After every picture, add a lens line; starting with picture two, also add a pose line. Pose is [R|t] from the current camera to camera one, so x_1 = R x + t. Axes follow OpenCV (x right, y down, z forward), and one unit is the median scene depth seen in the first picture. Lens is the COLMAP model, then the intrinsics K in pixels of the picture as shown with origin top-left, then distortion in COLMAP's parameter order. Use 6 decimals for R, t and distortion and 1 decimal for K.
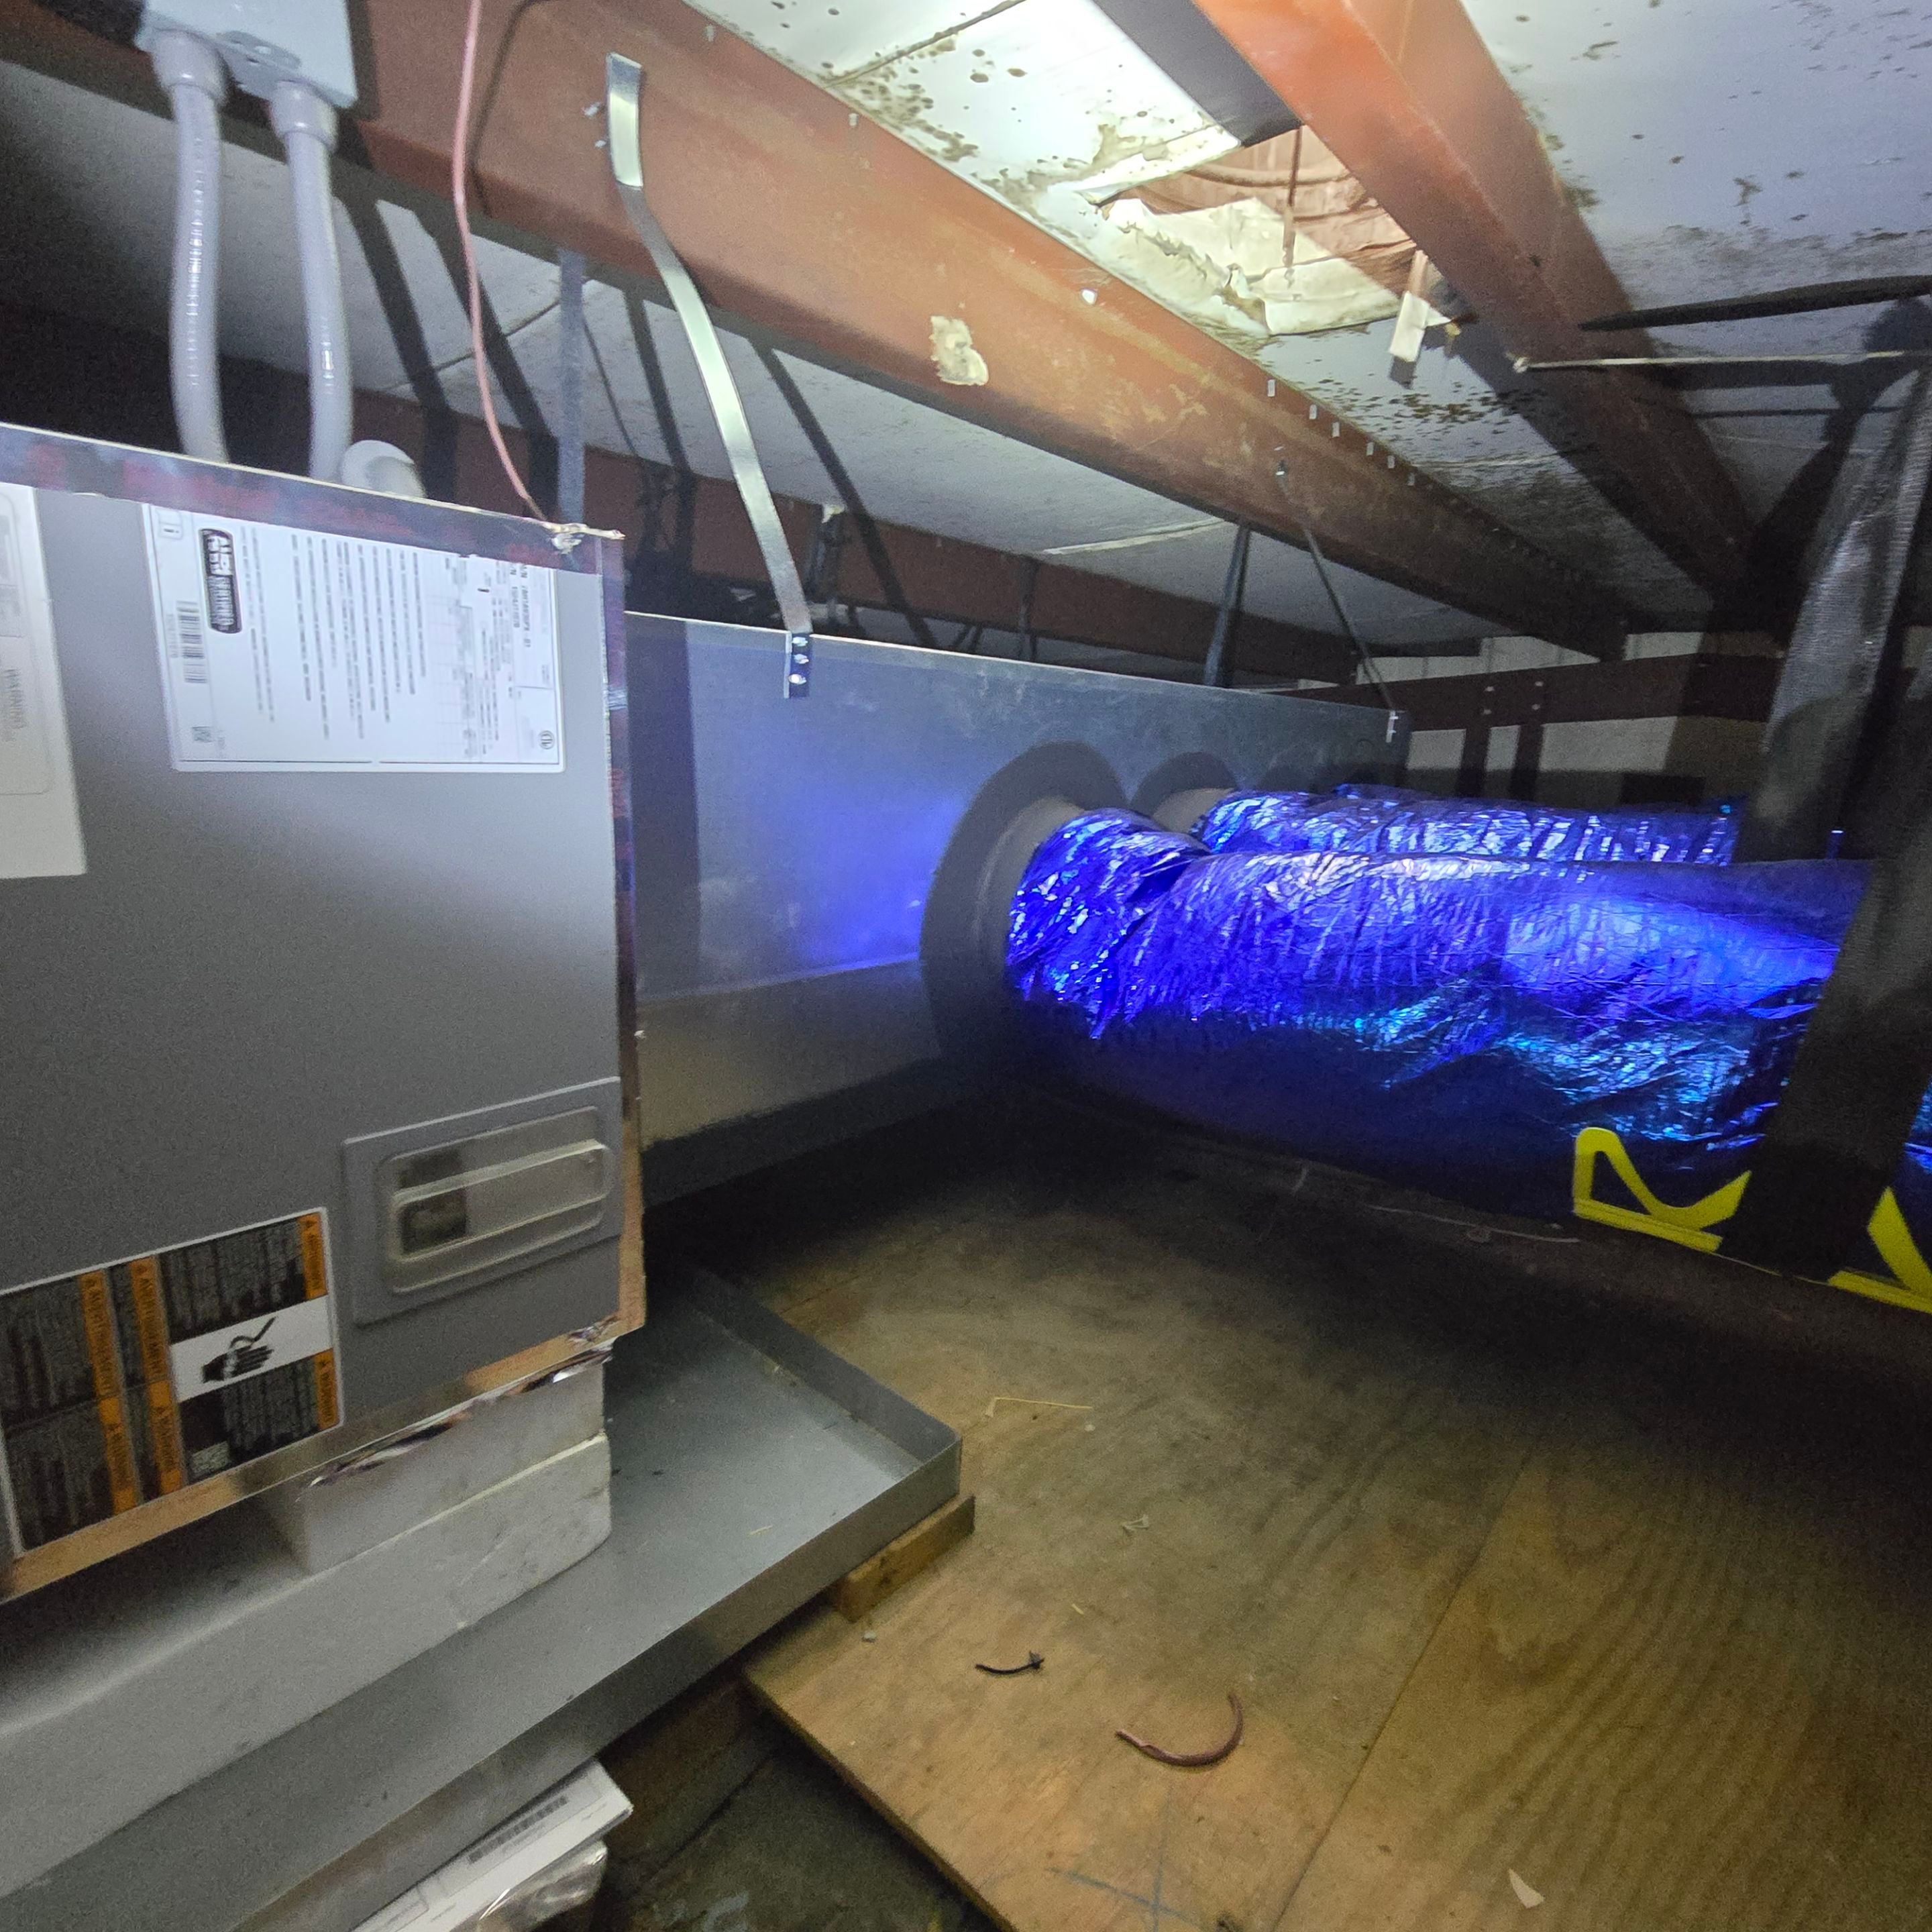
lens RADIAL K [[1042.7, 0, 1005.0], [0, 1042.7, 971.9], [0, 0, 1]] dist [-0.003680, -0.000821]
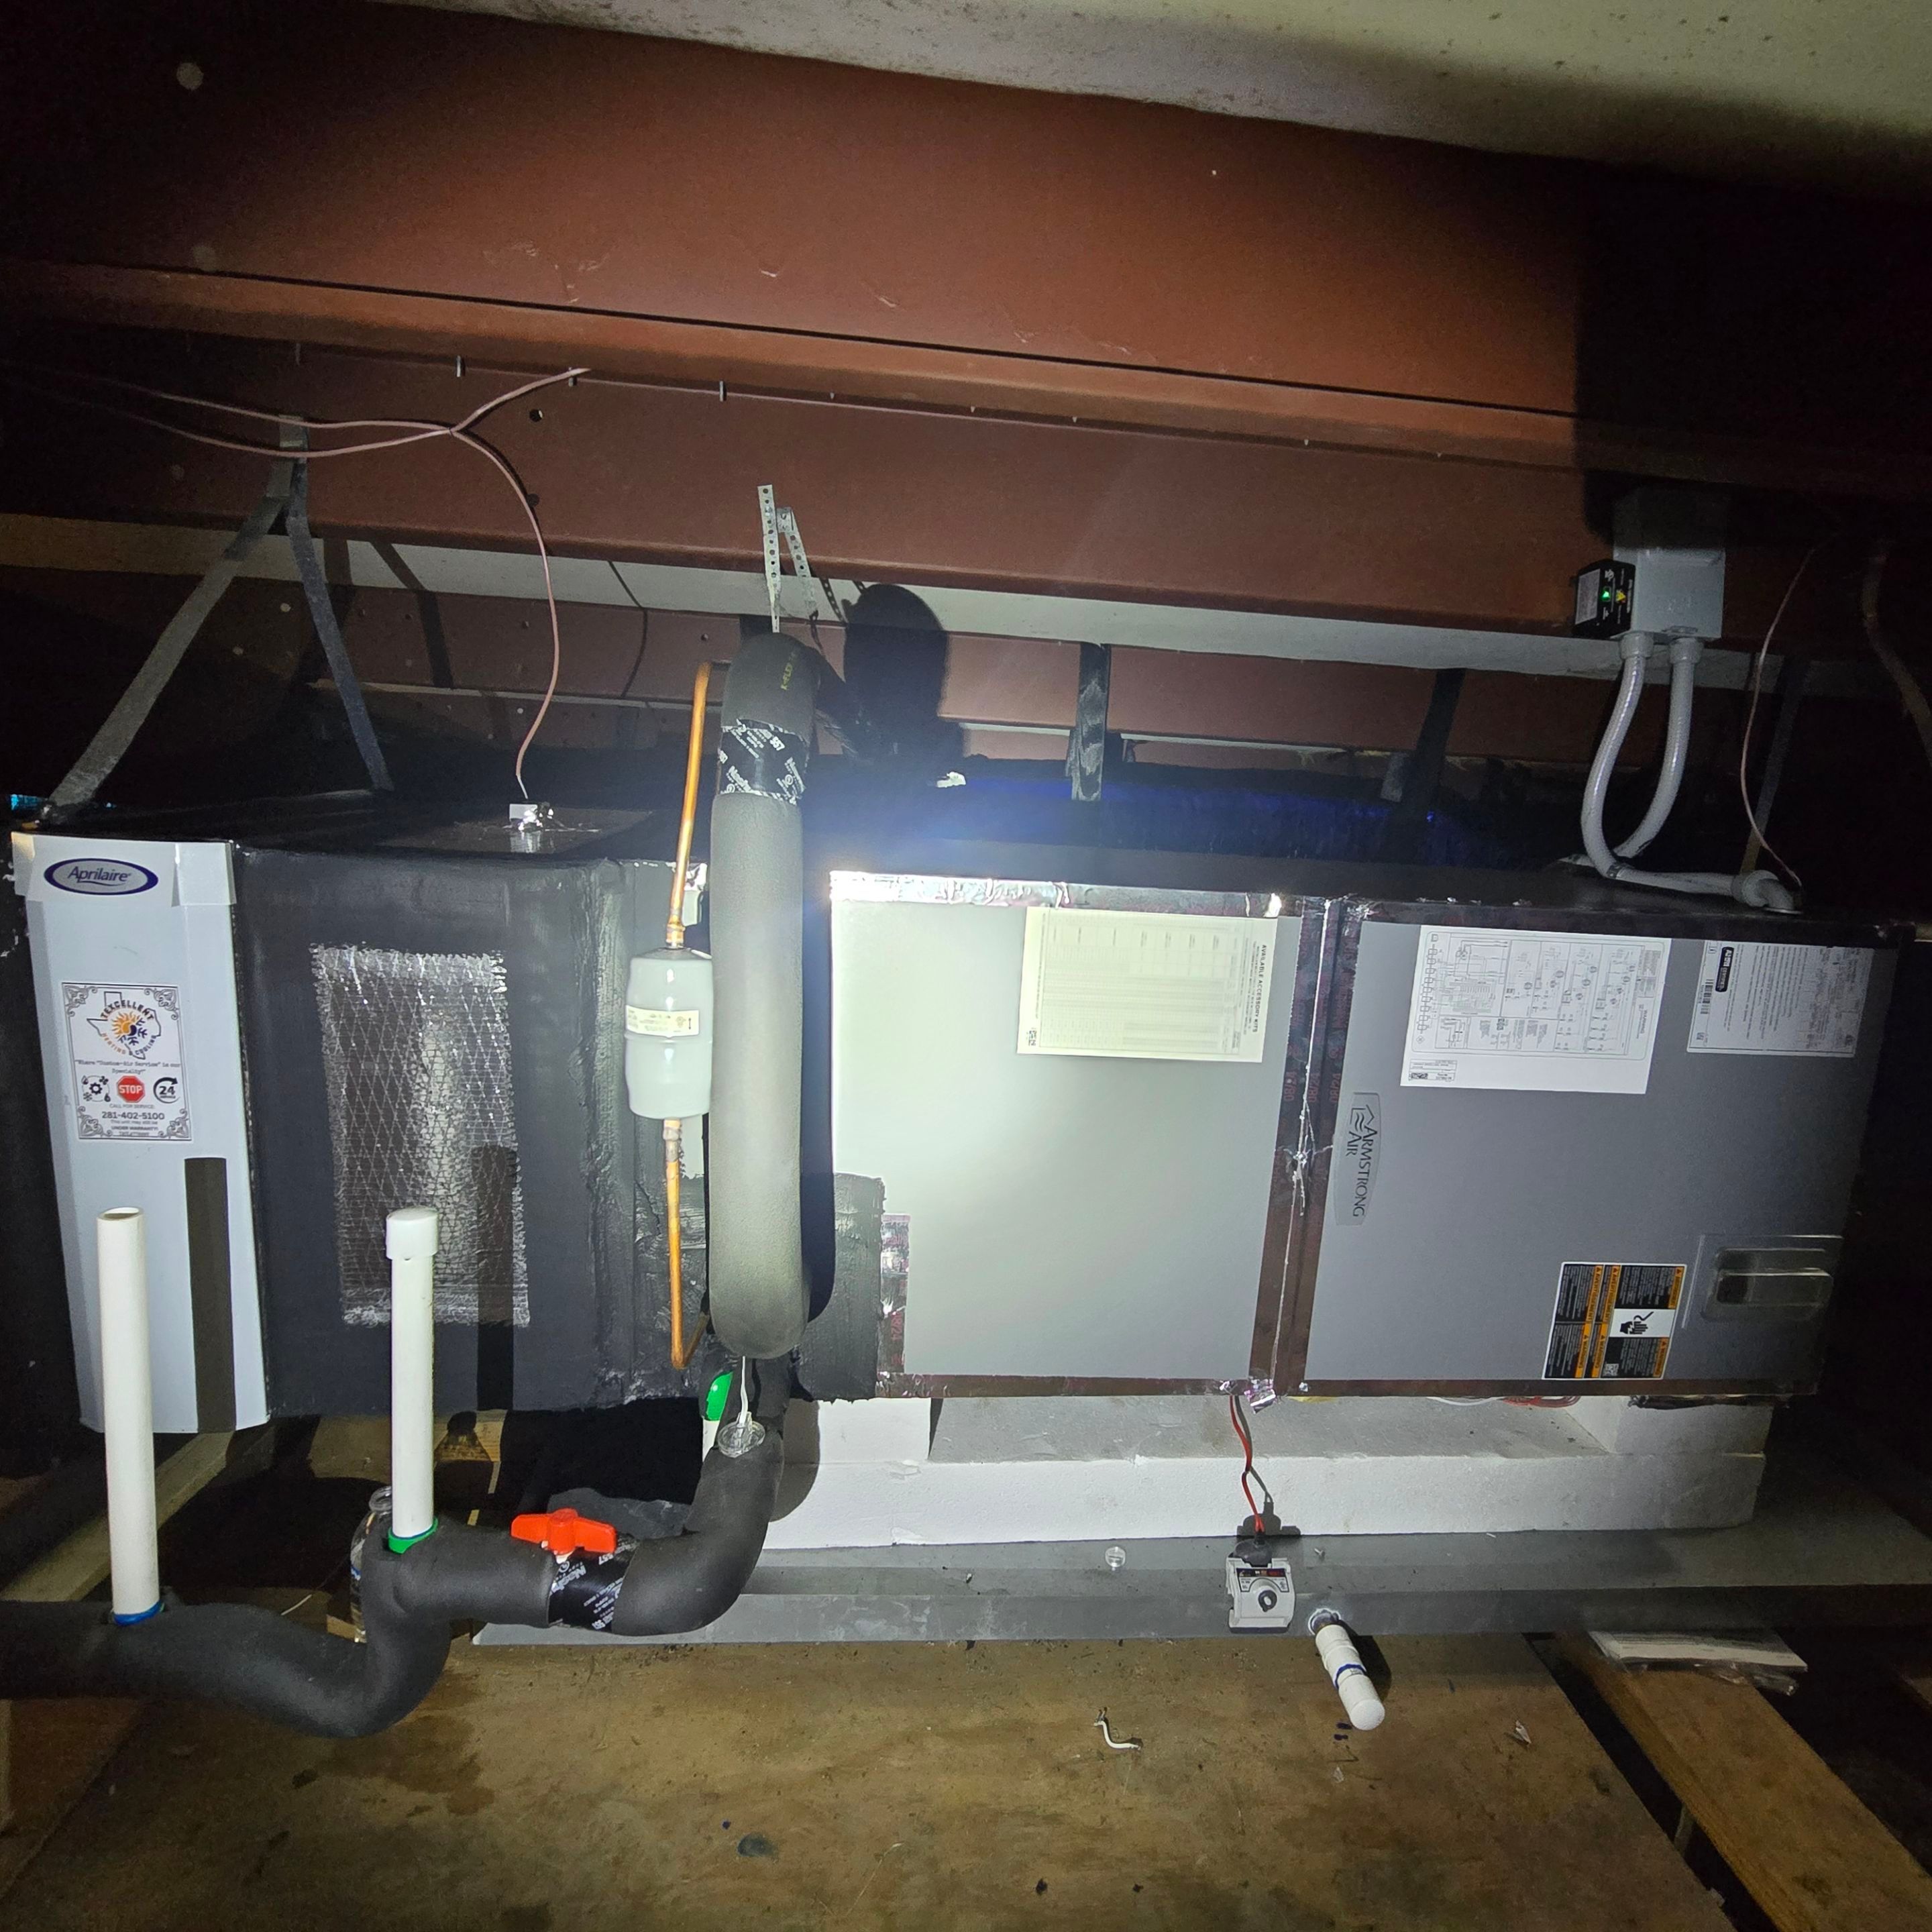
lens RADIAL K [[1042.7, 0, 1005.0], [0, 1042.7, 971.9], [0, 0, 1]] dist [-0.003680, -0.000821]
pose [[0.714732, 0.113571, -0.690116, -0.285932], [-0.177205, 0.983937, -0.021602, -0.049047], [0.676577, 0.137731, 0.723377, -1.397986]]
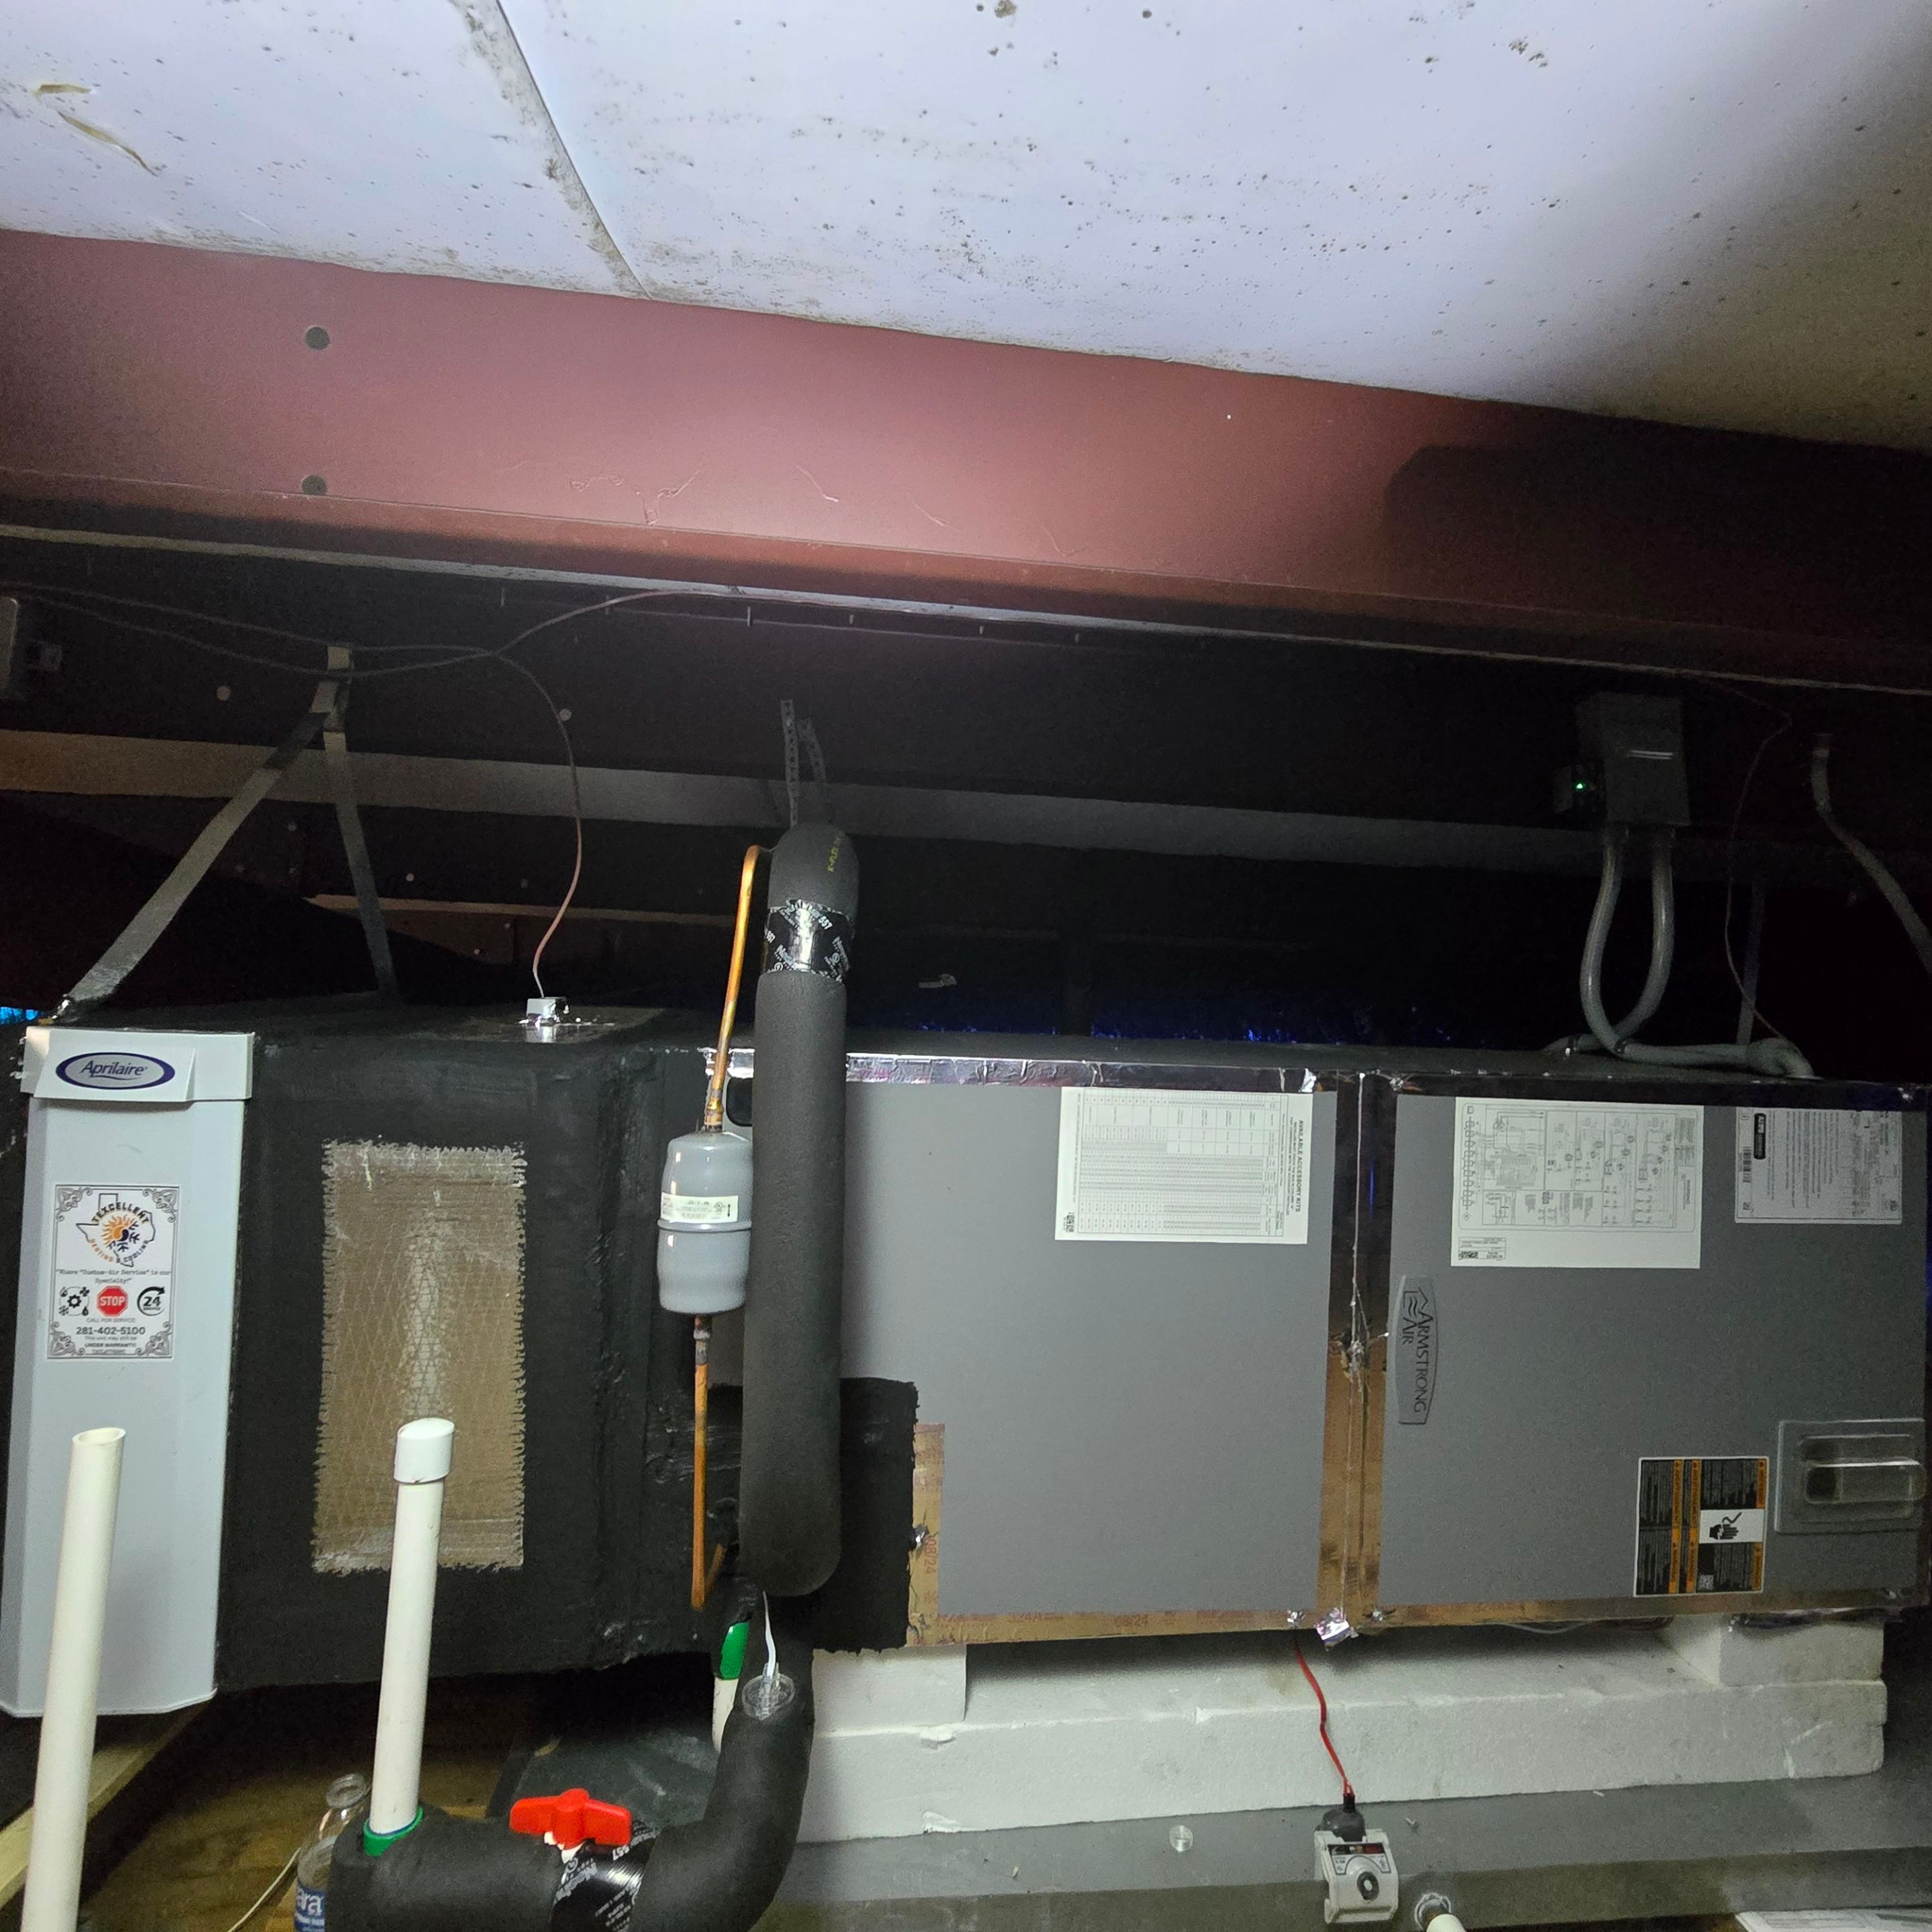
lens RADIAL K [[1042.7, 0, 1005.0], [0, 1042.7, 971.9], [0, 0, 1]] dist [-0.003680, -0.000821]
pose [[0.732534, -0.038125, -0.679662, -0.368240], [-0.152750, 0.963764, -0.218694, 0.007375], [0.663371, 0.264019, 0.700166, -1.441807]]
